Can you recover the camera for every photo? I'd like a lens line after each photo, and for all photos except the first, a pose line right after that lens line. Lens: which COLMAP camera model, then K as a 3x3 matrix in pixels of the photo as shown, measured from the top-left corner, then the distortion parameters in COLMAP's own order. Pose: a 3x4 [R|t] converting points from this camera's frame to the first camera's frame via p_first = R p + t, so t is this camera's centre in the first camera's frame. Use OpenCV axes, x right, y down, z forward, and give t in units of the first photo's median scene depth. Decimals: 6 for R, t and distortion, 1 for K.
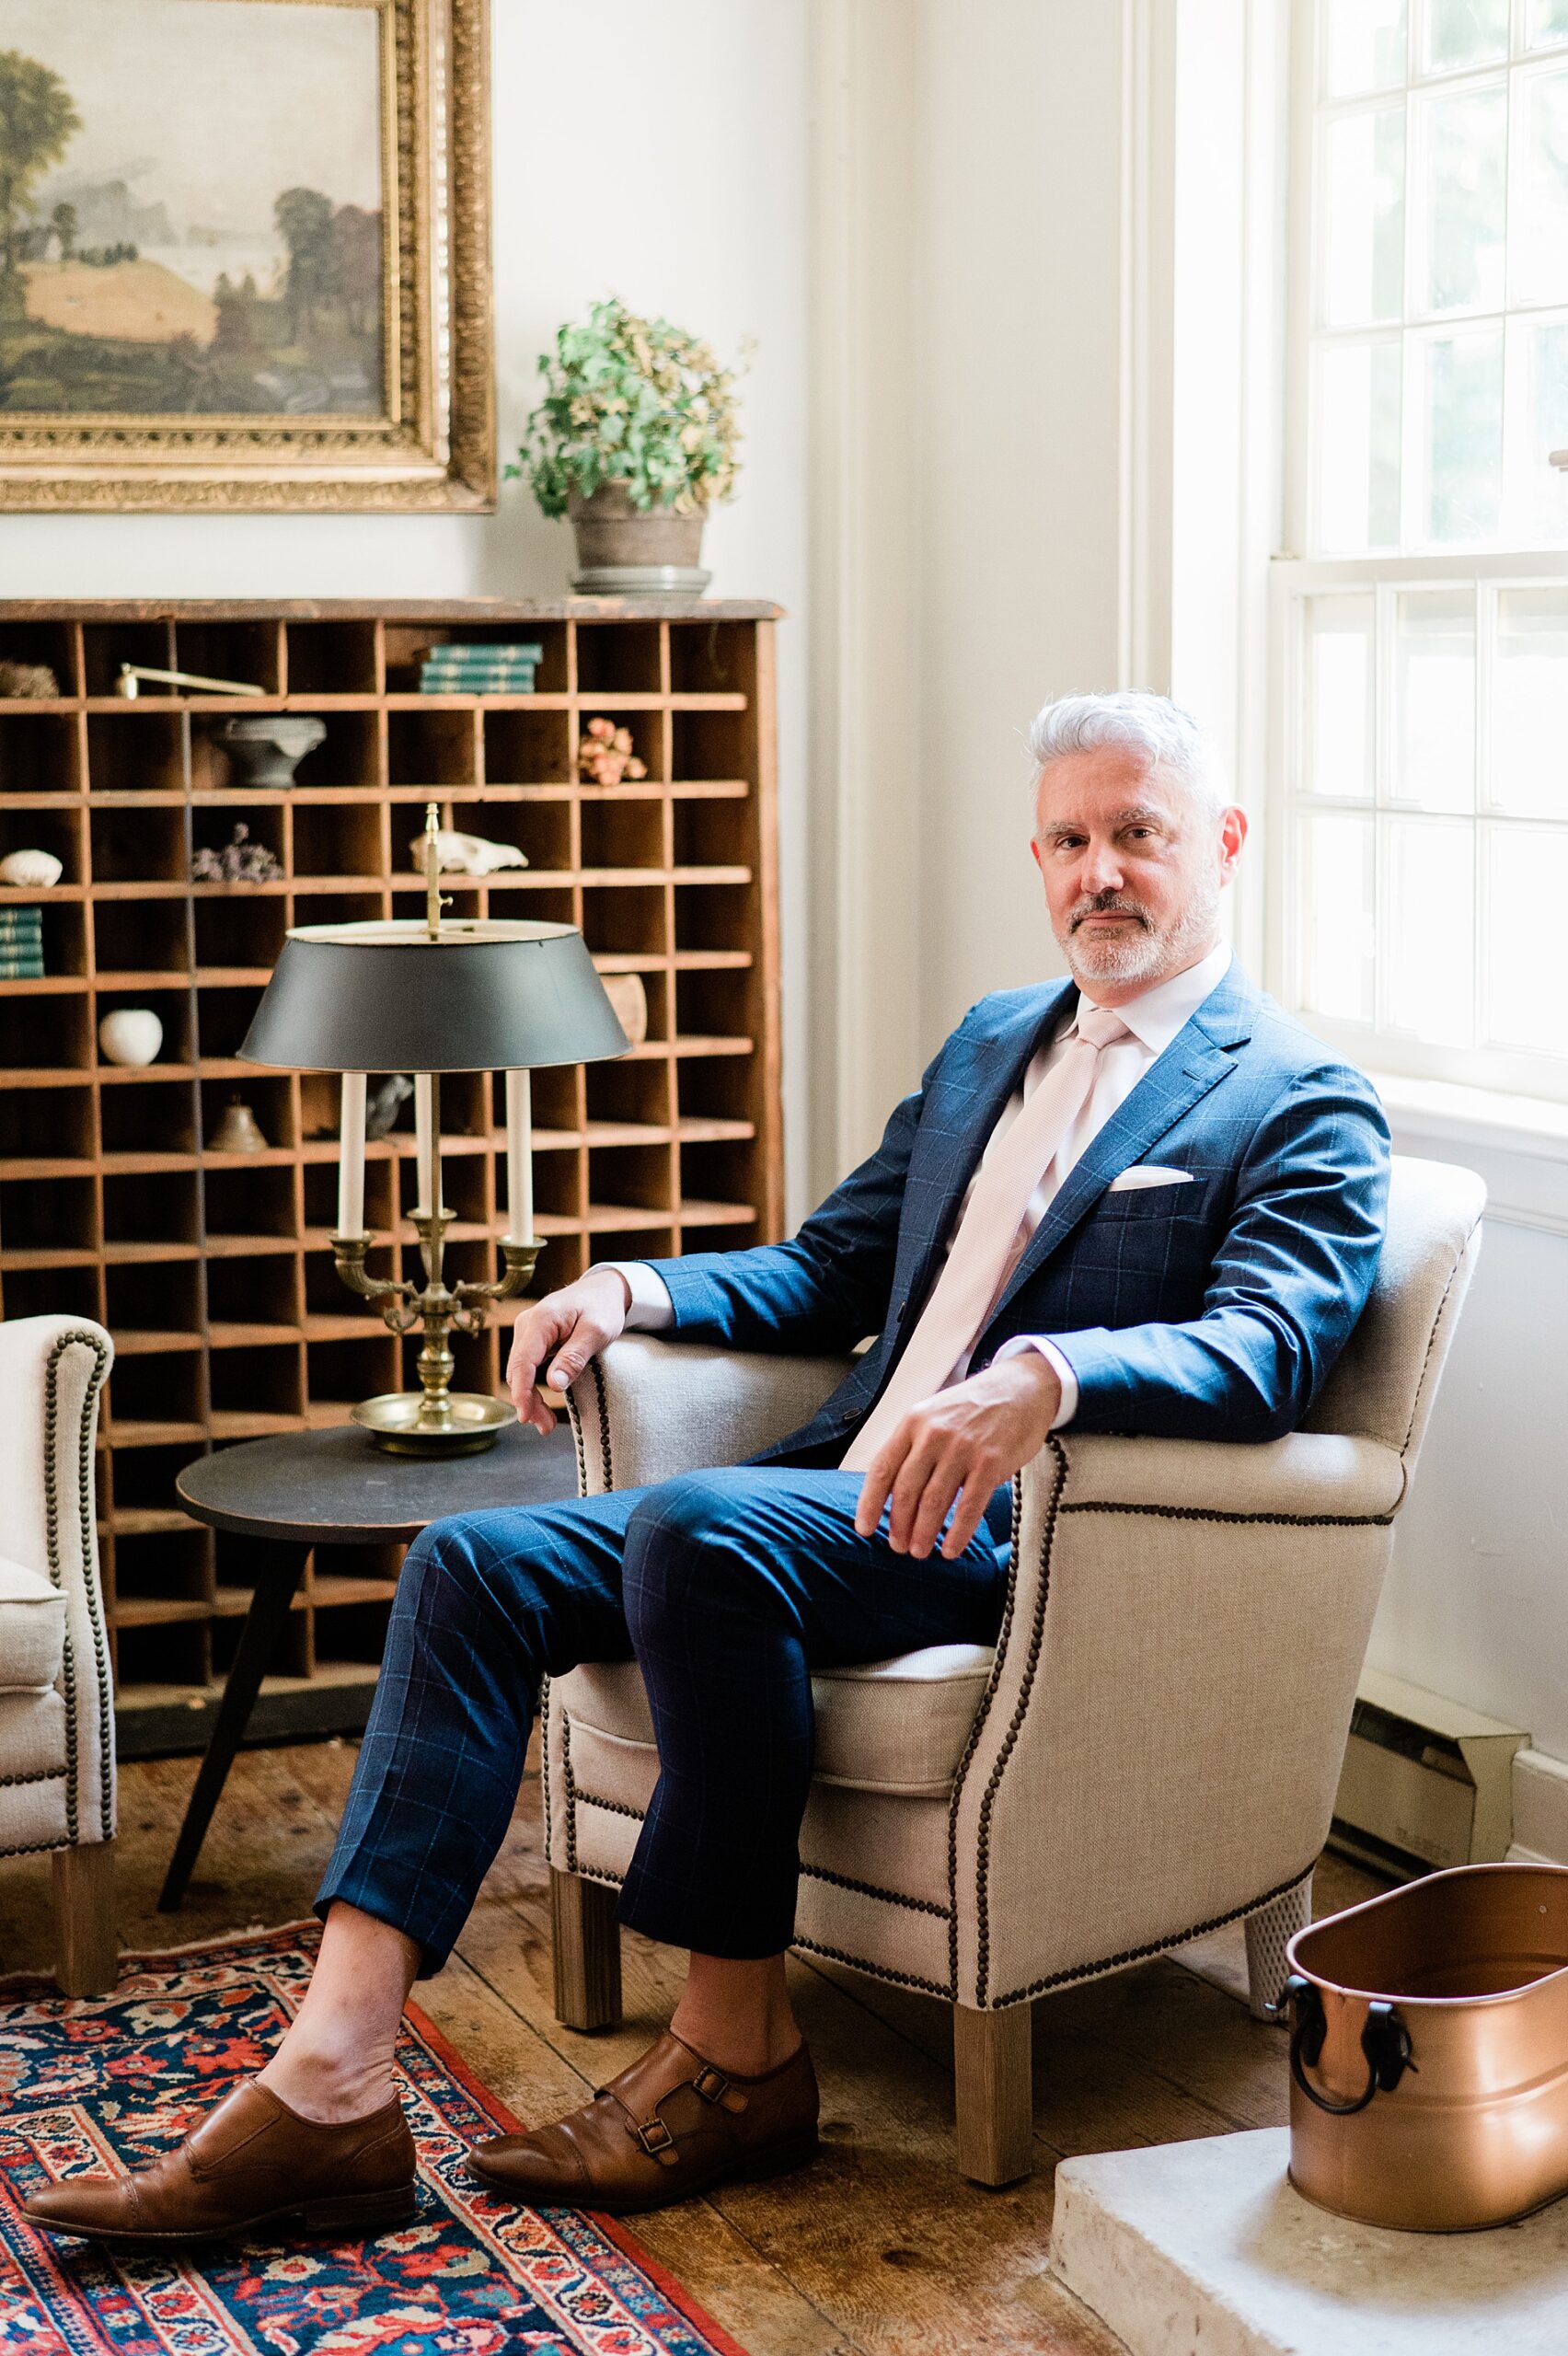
lens RADIAL K [[3953.9, 0, 784.0], [0, 3953.9, 1178.0], [0, 0, 1]] dist [-0.033023, 0.130552]
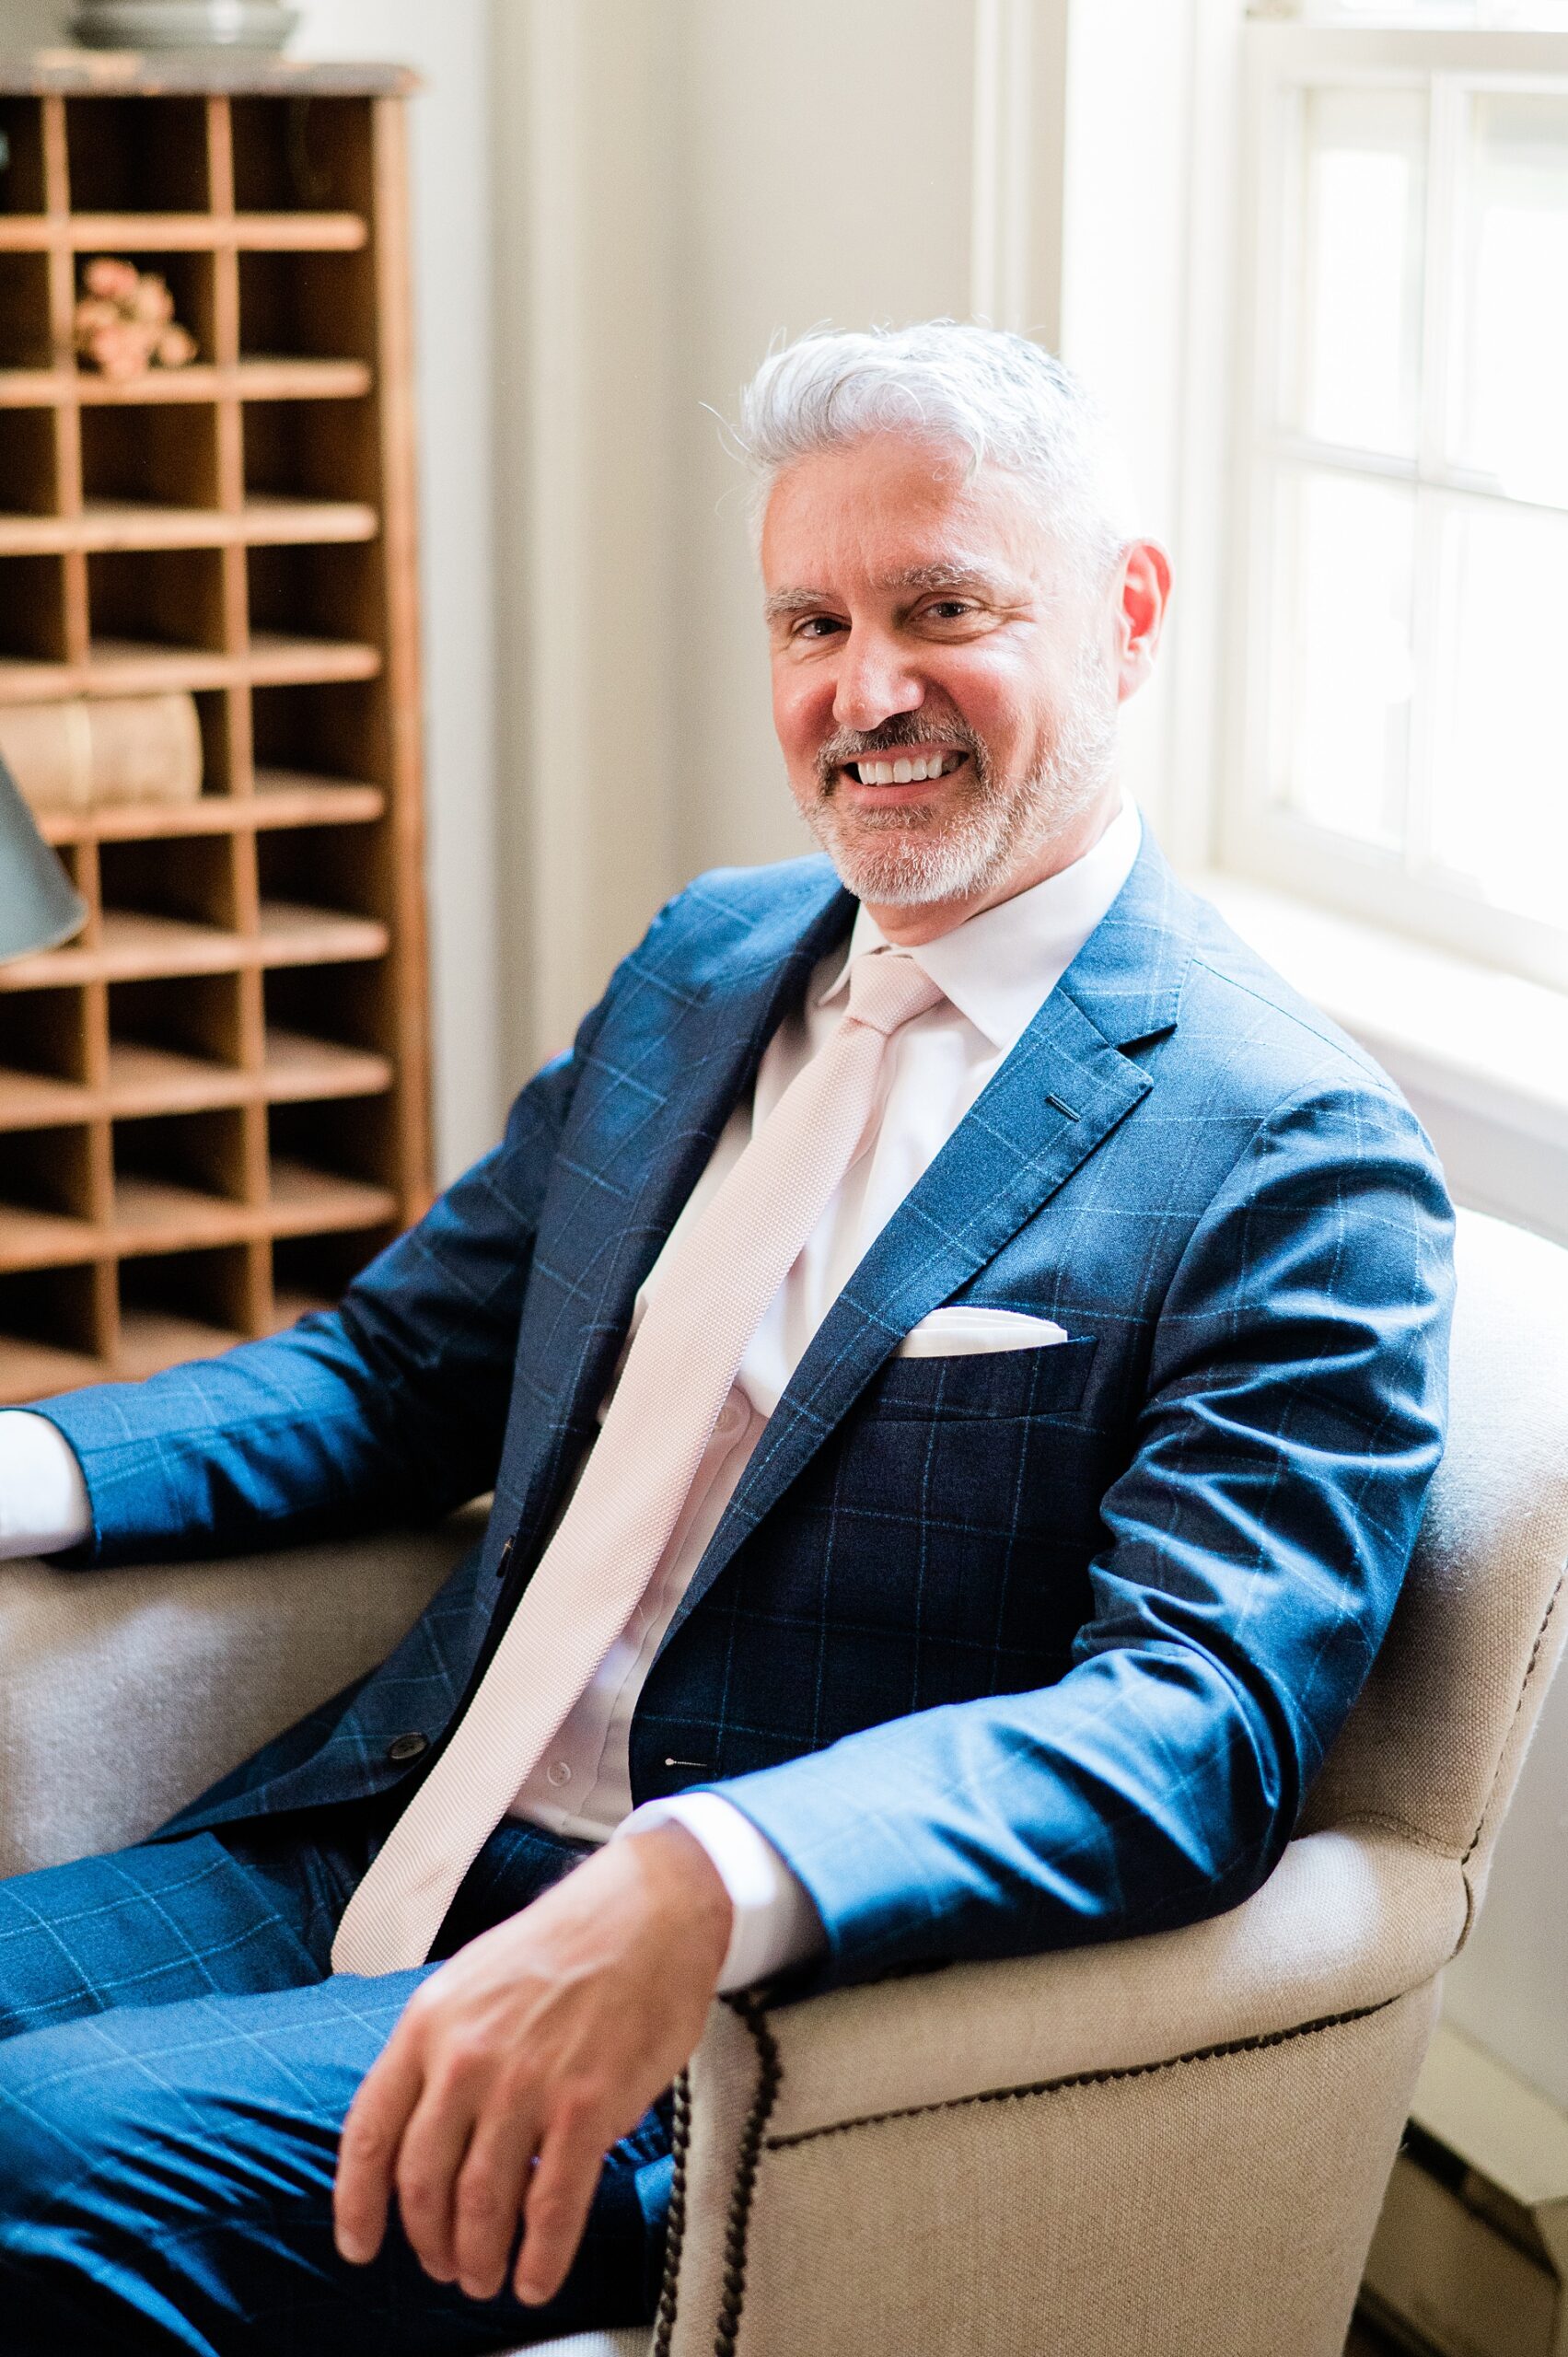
lens RADIAL K [[3915.4, 0, 1057.2], [0, 3915.4, 1324.7], [0, 0, 1]] dist [-0.135140, 0.108597]
pose [[0.996920, -0.010548, 0.077716, 0.062283], [-0.004858, 0.980707, 0.195423, -0.094060], [-0.078278, -0.195199, 0.977635, 0.501709]]
